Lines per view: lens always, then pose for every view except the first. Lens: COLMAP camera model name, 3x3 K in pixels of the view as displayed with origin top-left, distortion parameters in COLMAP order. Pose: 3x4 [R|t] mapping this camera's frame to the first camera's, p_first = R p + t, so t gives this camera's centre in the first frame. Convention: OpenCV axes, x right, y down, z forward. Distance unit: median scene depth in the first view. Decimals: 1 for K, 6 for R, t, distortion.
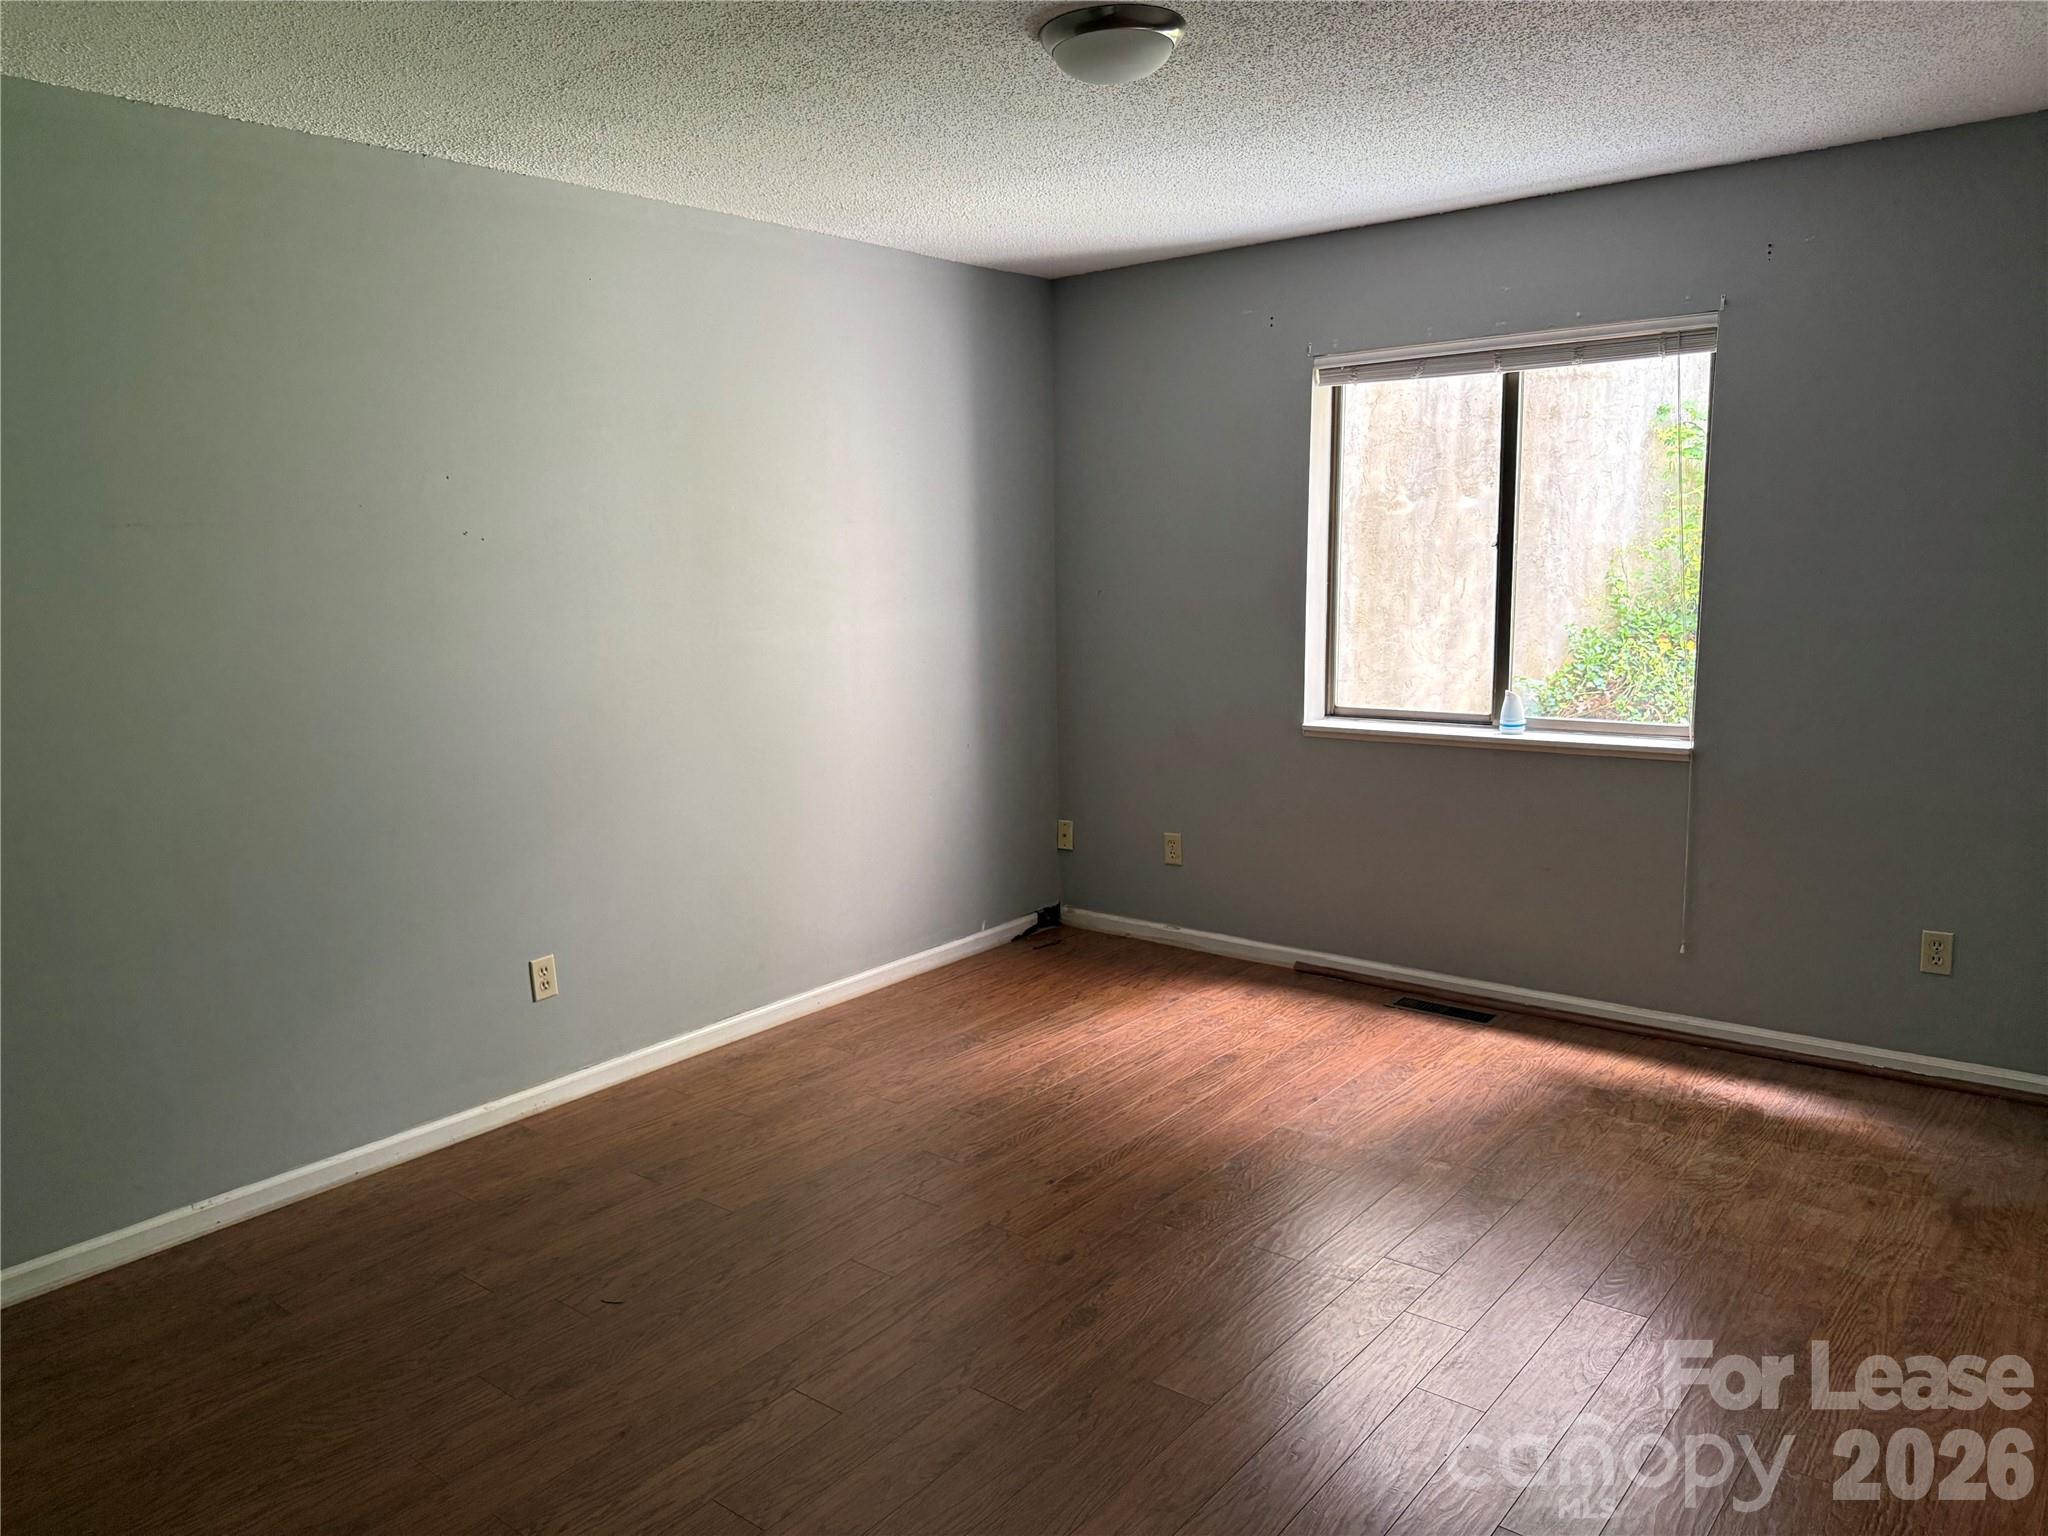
lens RADIAL K [[1459.7, 0, 1023.0], [0, 1459.7, 767.6], [0, 0, 1]] dist [0.005866, -0.017691]
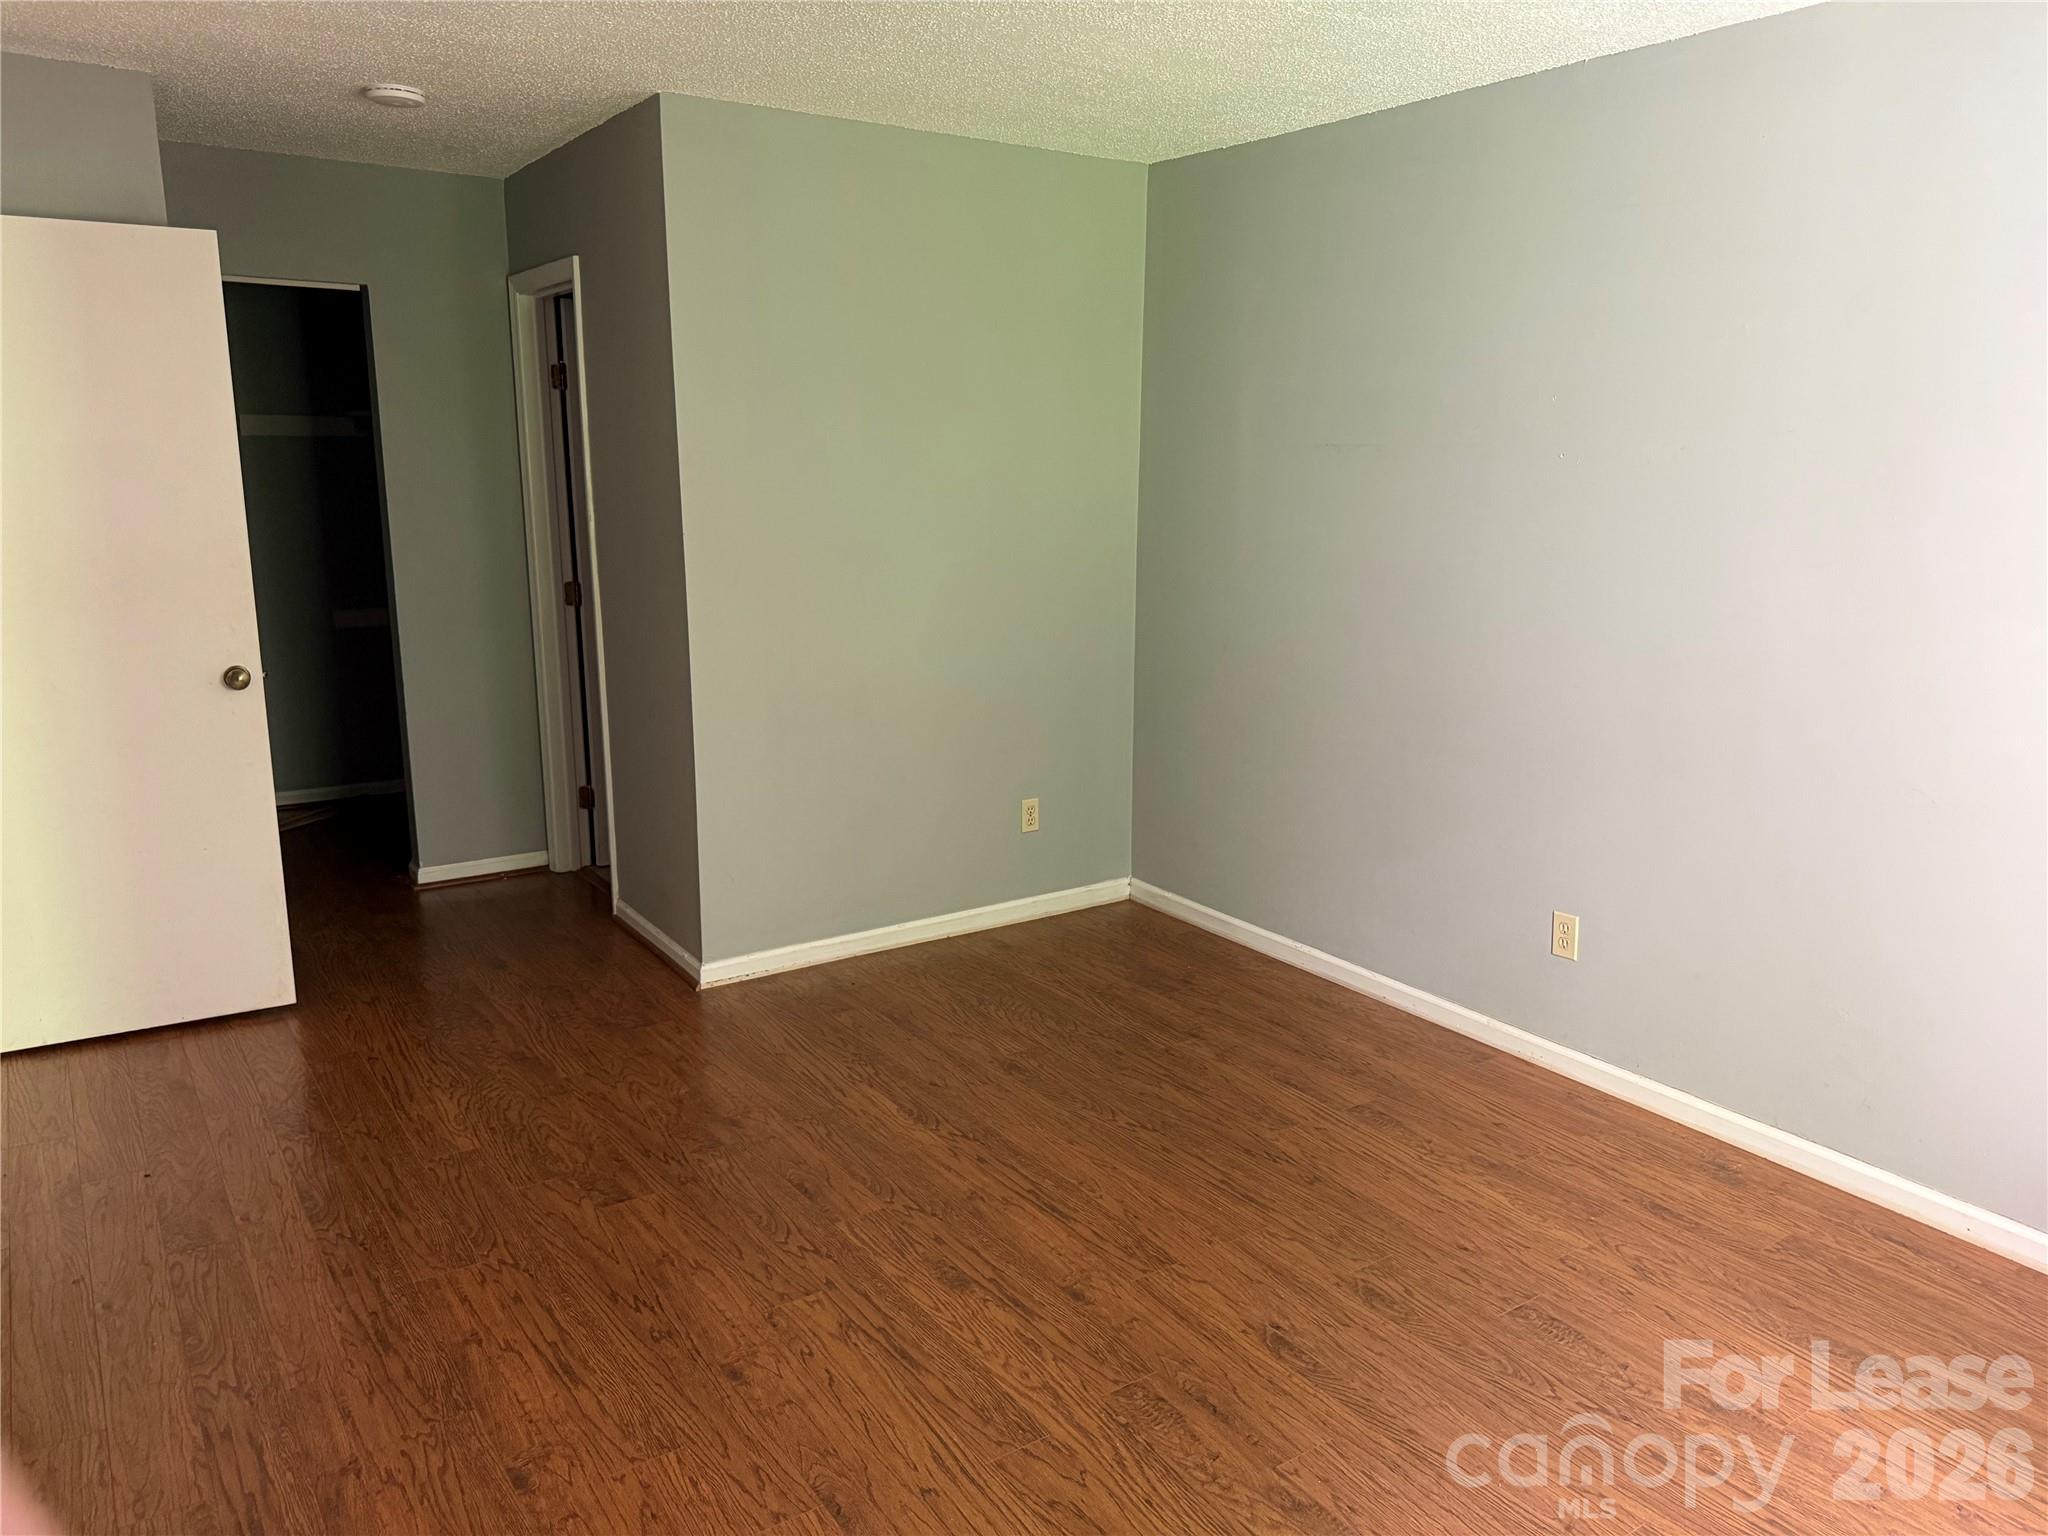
lens RADIAL K [[1459.7, 0, 1024.0], [0, 1459.7, 768.1], [0, 0, 1]] dist [0.005866, -0.017691]
pose [[-0.306739, 0.226928, -0.924346, 0.709533], [-0.147693, 0.948050, 0.281758, -0.196819], [0.940265, 0.222946, -0.257288, 1.004354]]
